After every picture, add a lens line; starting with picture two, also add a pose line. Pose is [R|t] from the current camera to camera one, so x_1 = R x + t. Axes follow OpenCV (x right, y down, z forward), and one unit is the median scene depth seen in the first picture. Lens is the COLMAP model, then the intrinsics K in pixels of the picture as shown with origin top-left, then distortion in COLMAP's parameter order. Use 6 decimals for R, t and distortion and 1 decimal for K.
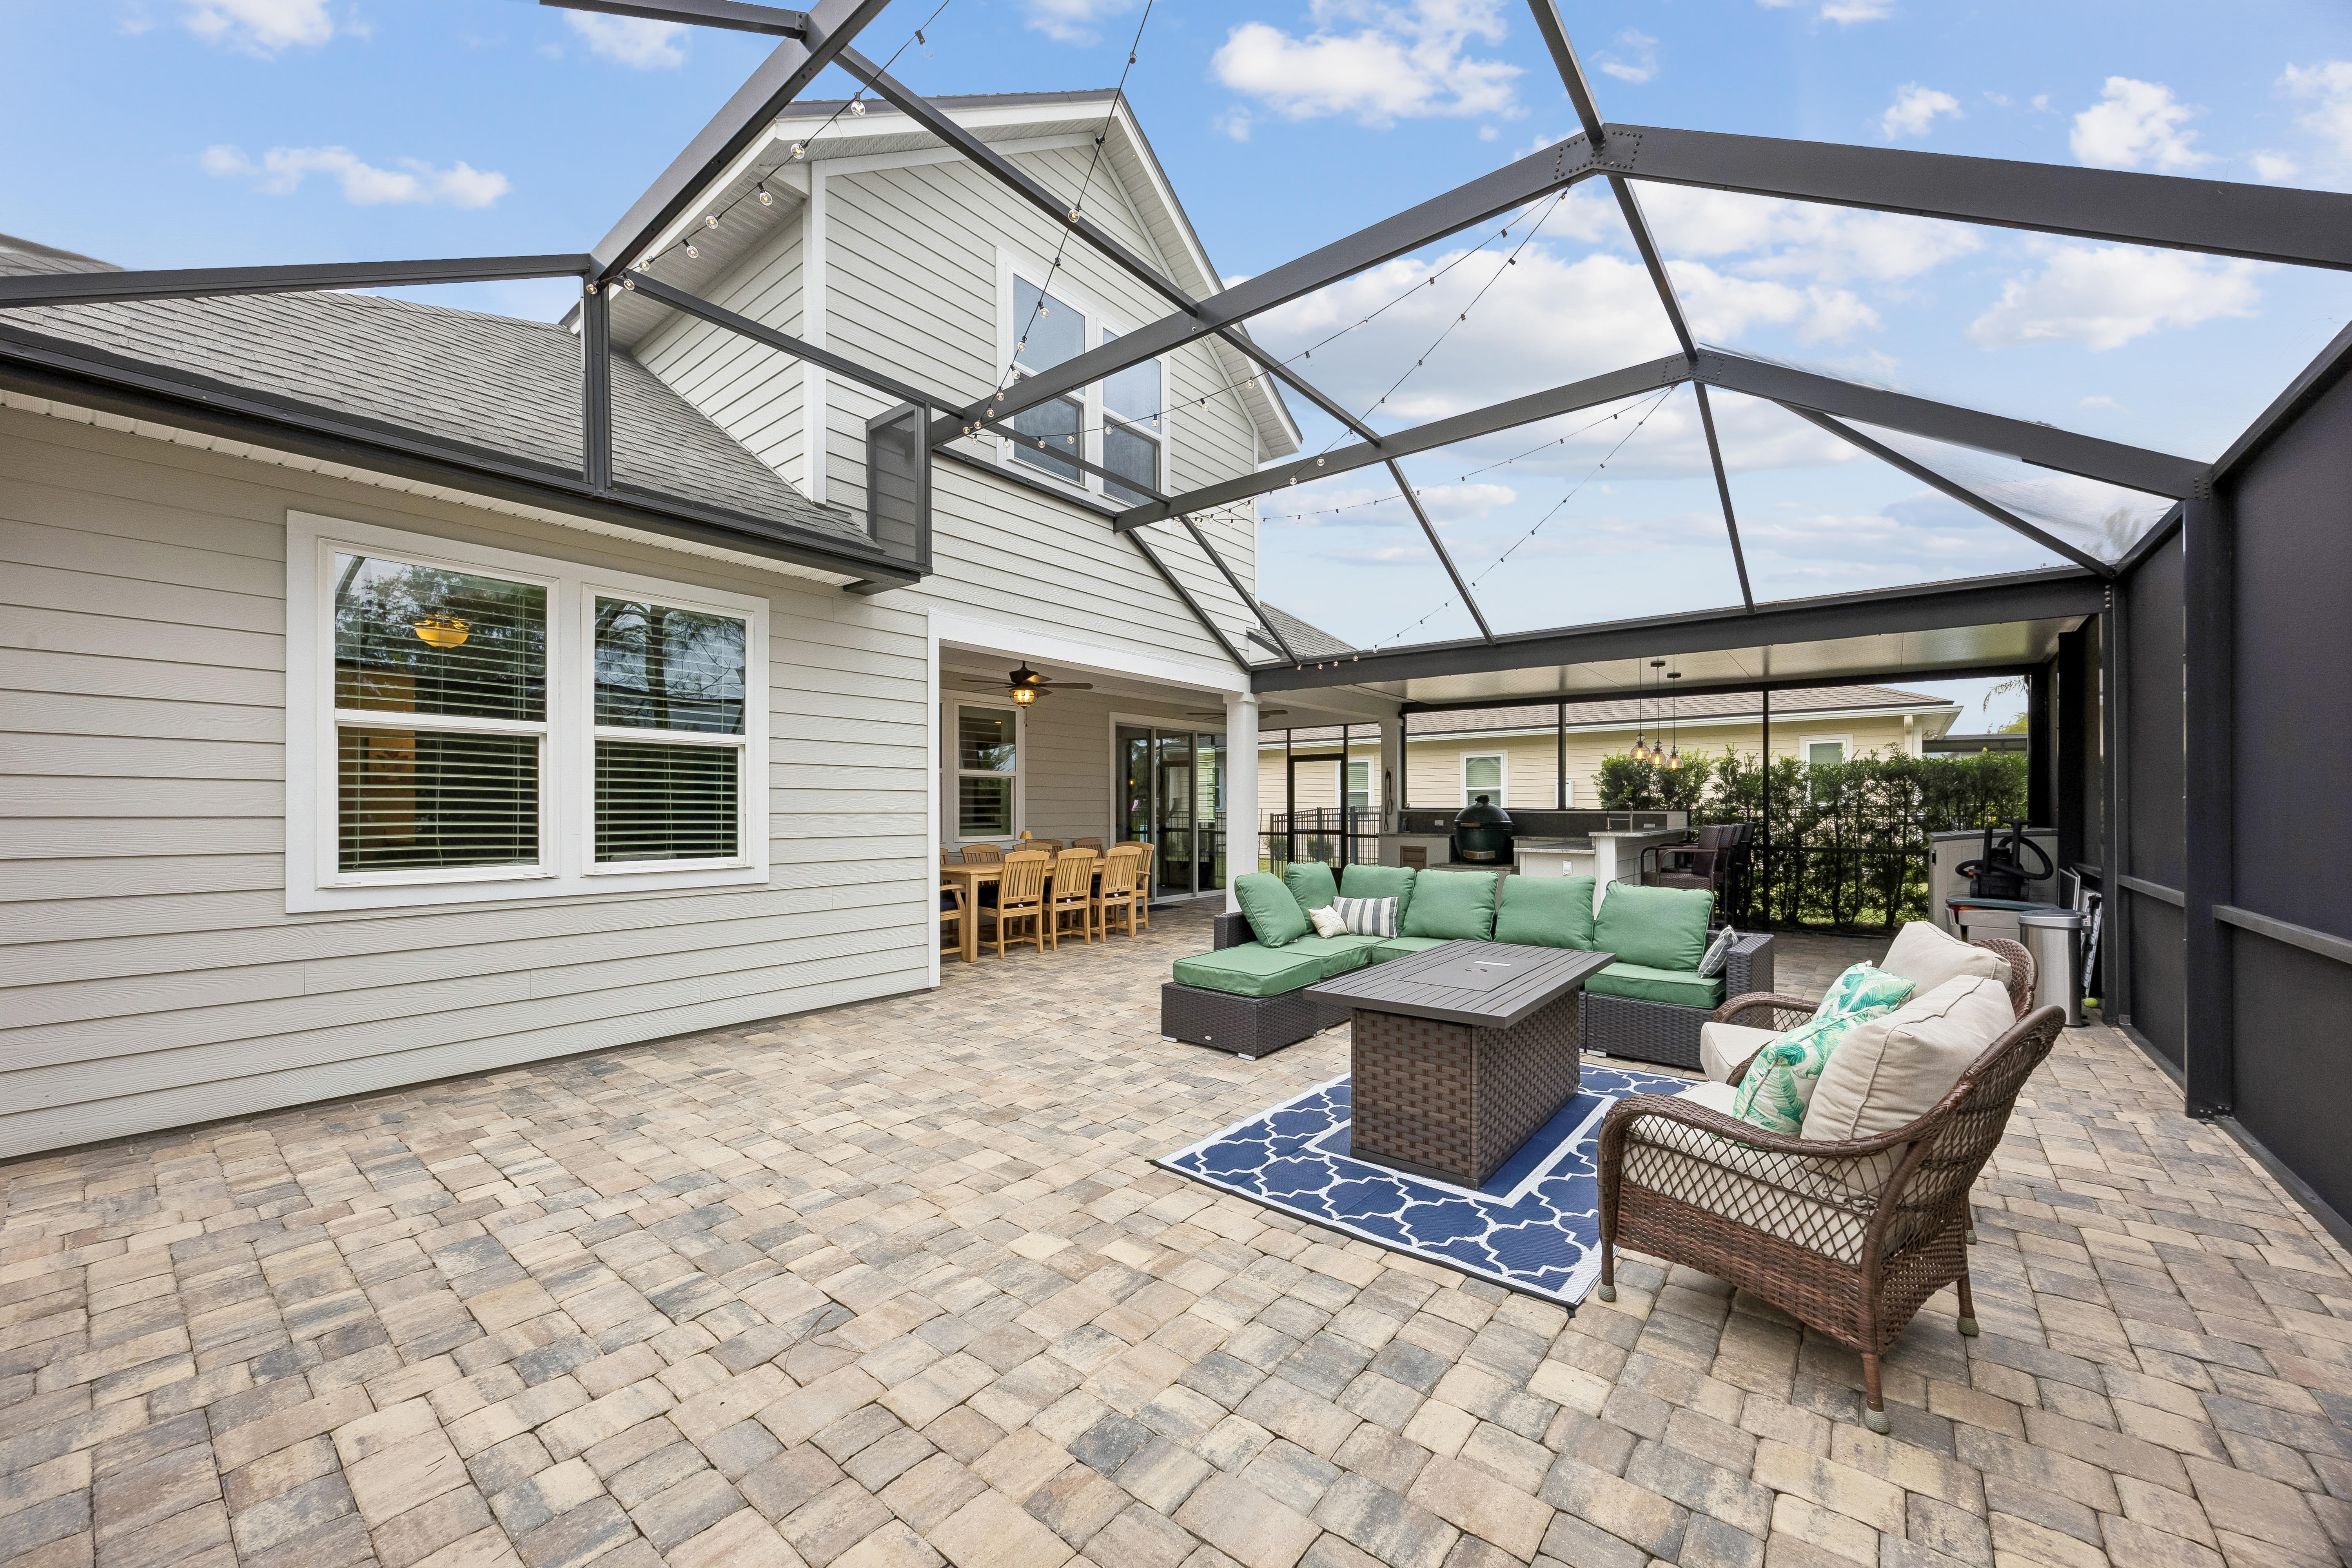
lens RADIAL K [[892.2, 0, 1167.2], [0, 892.2, 805.3], [0, 0, 1]] dist [-0.002941, 0.000274]
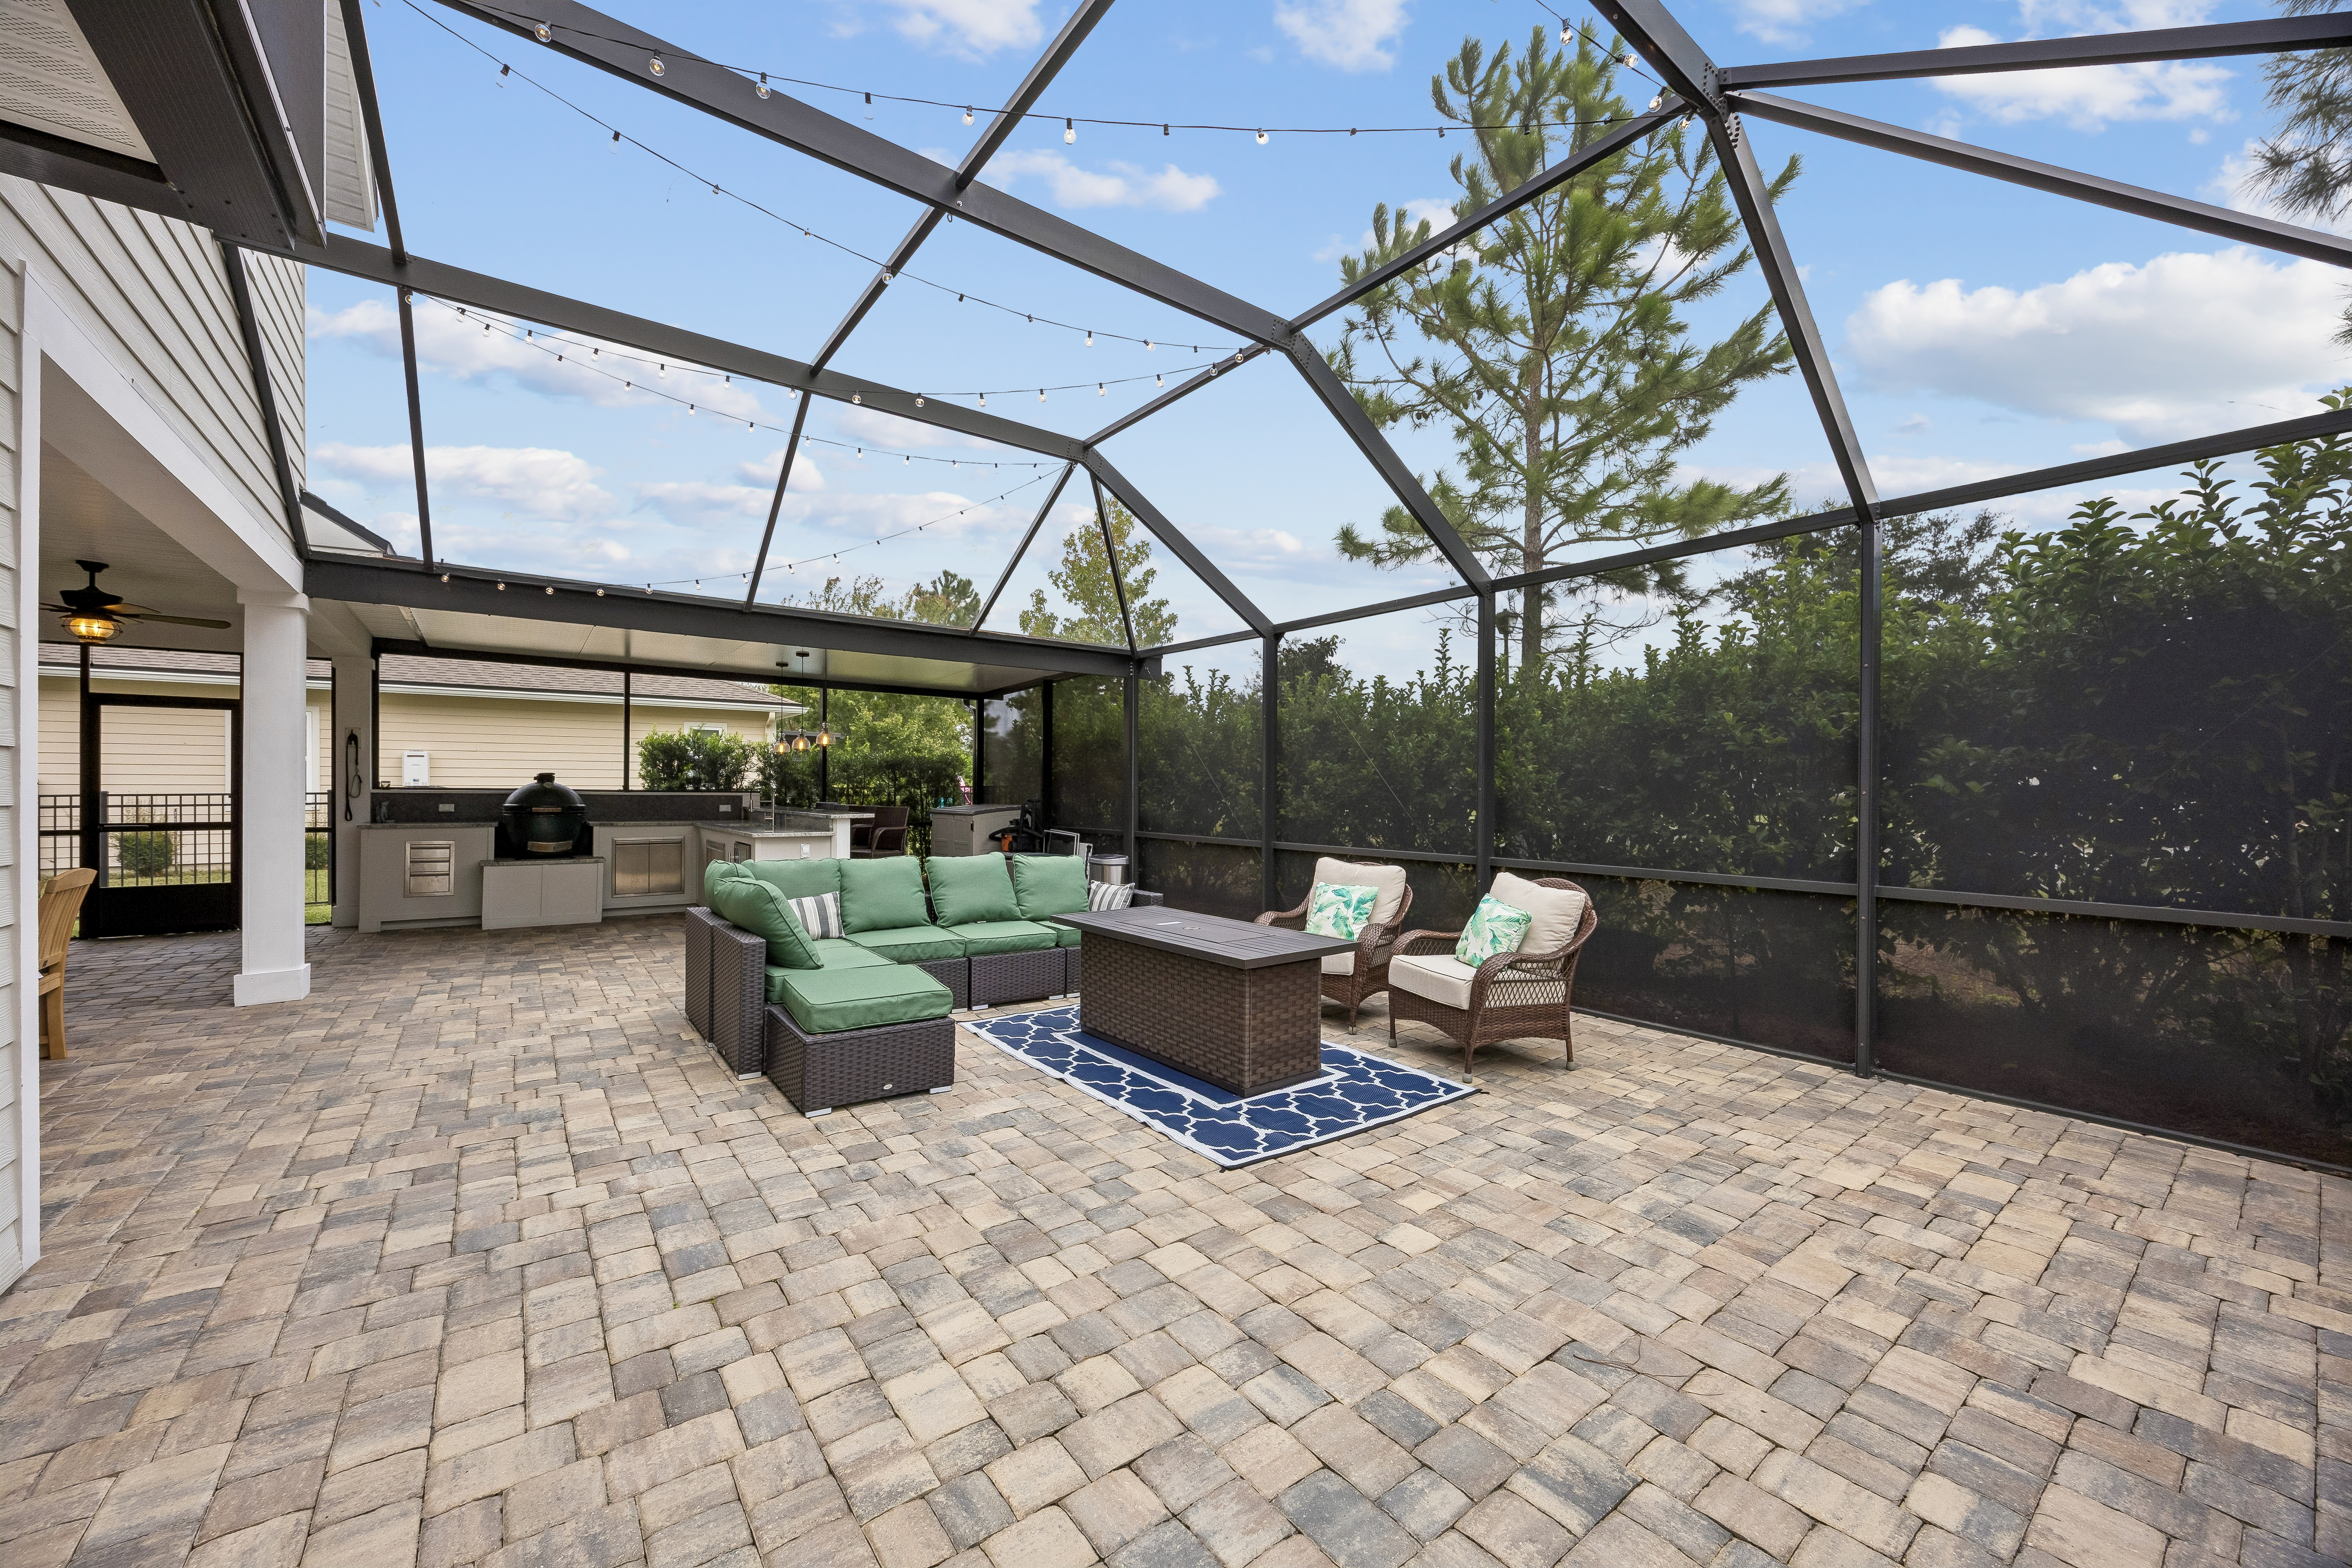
lens RADIAL K [[892.2, 0, 1168.3], [0, 892.2, 785.7], [0, 0, 1]] dist [-0.002941, 0.000274]
pose [[0.238620, 0.006656, 0.971090, -0.873986], [-0.009799, 0.999942, -0.004446, -0.004044], [-0.971064, -0.008455, 0.238671, 0.763248]]
